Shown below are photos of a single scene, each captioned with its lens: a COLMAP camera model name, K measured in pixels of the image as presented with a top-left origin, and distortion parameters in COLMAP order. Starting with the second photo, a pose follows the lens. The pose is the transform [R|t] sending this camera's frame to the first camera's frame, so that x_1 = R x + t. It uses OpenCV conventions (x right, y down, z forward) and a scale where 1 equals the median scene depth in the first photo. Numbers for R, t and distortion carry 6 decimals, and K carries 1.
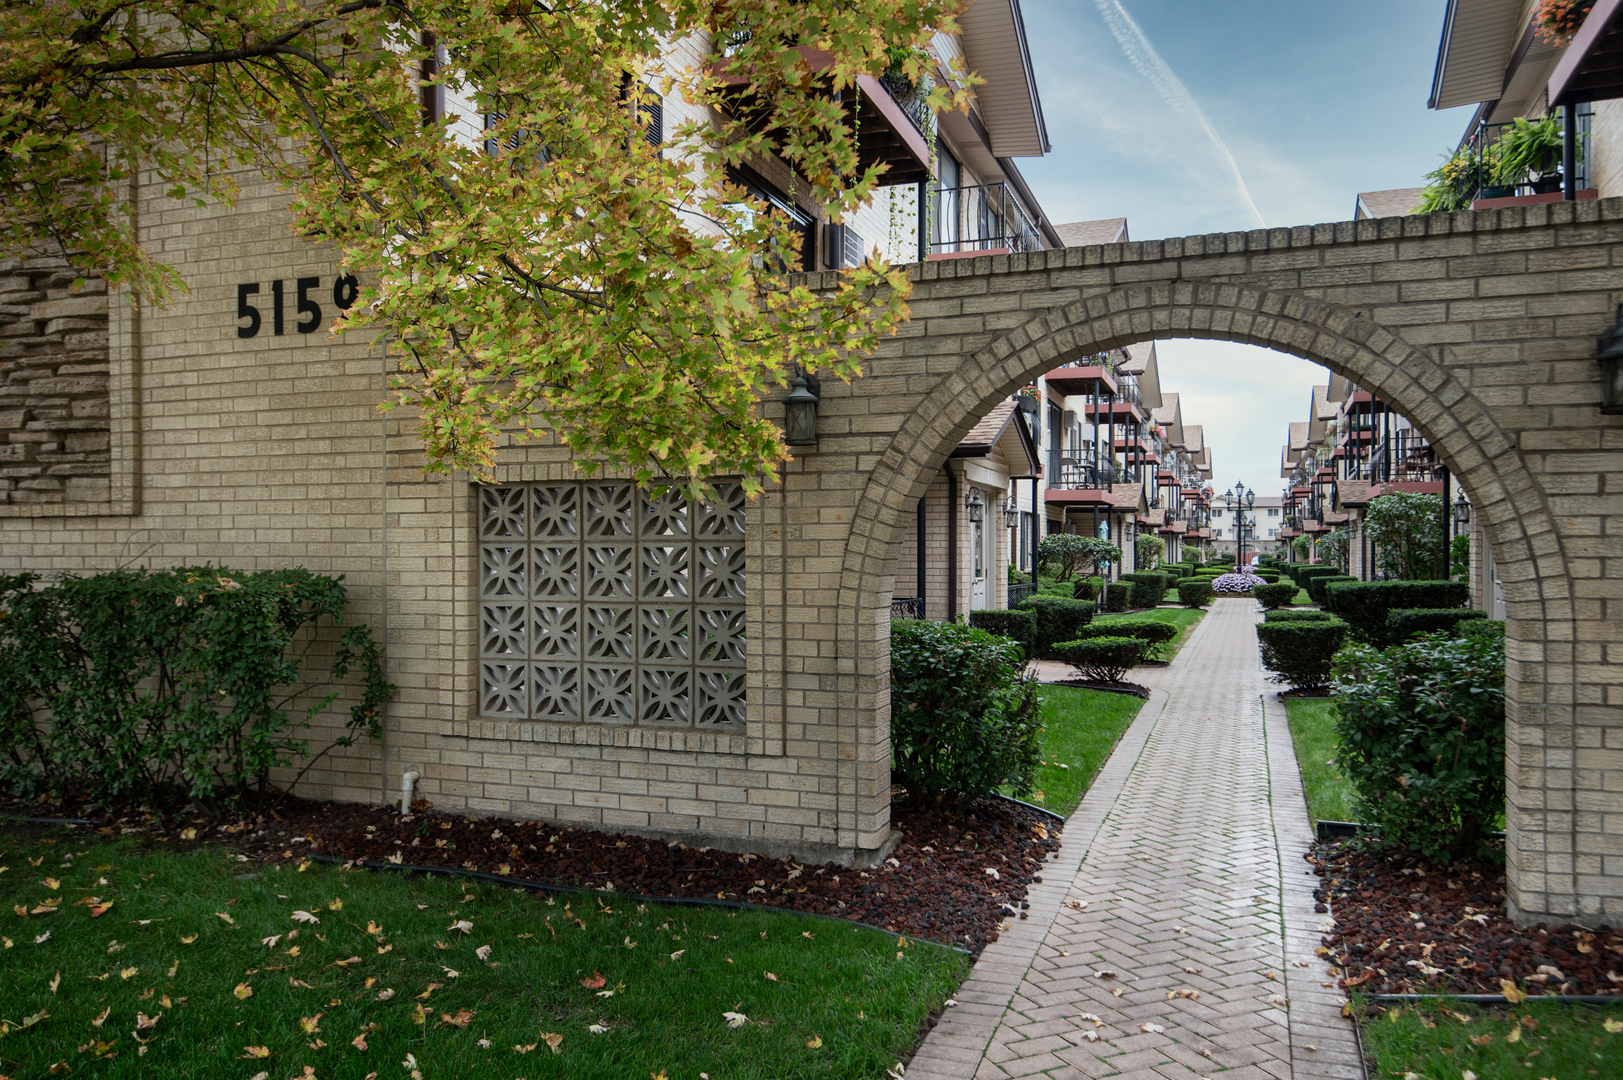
lens RADIAL K [[1171.4, 0, 808.3], [0, 1171.4, 552.4], [0, 0, 1]] dist [0.004750, -0.004917]
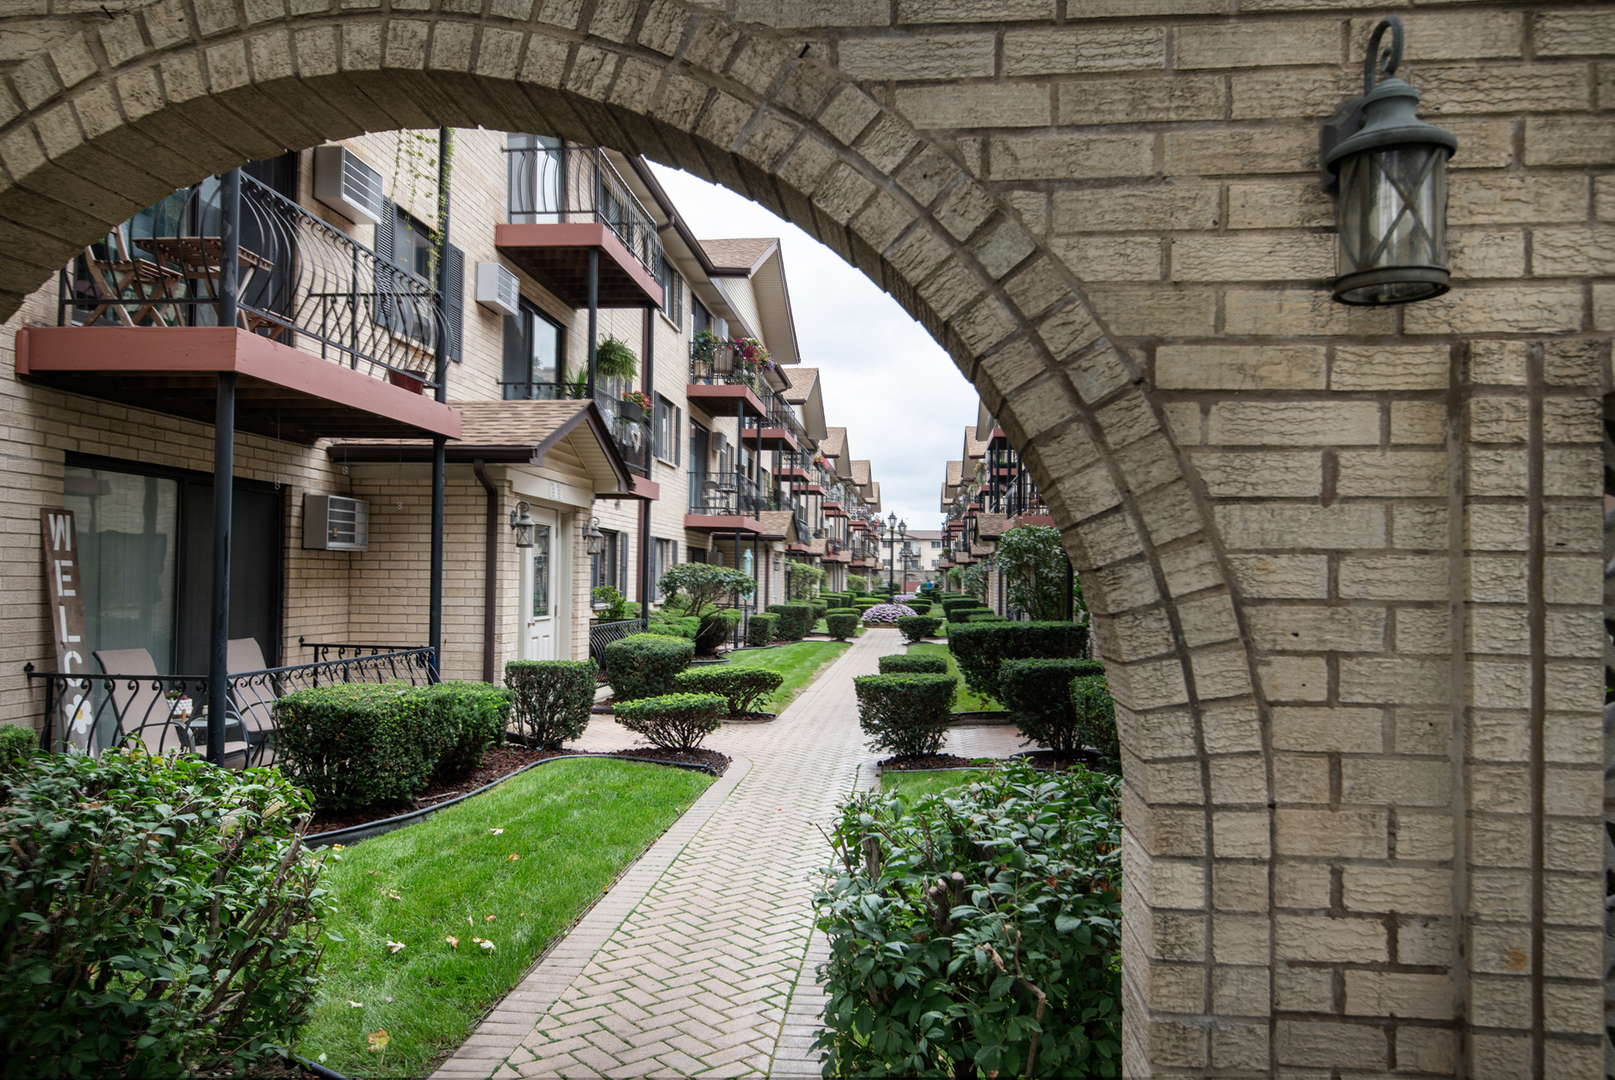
lens RADIAL K [[1172.1, 0, 806.8], [0, 1172.1, 541.3], [0, 0, 1]] dist [0.013640, -0.005578]
pose [[0.963551, 0.019672, 0.266799, 0.333106], [-0.011153, 0.999379, -0.033411, -0.016453], [-0.267291, 0.029218, 0.963173, 0.557824]]
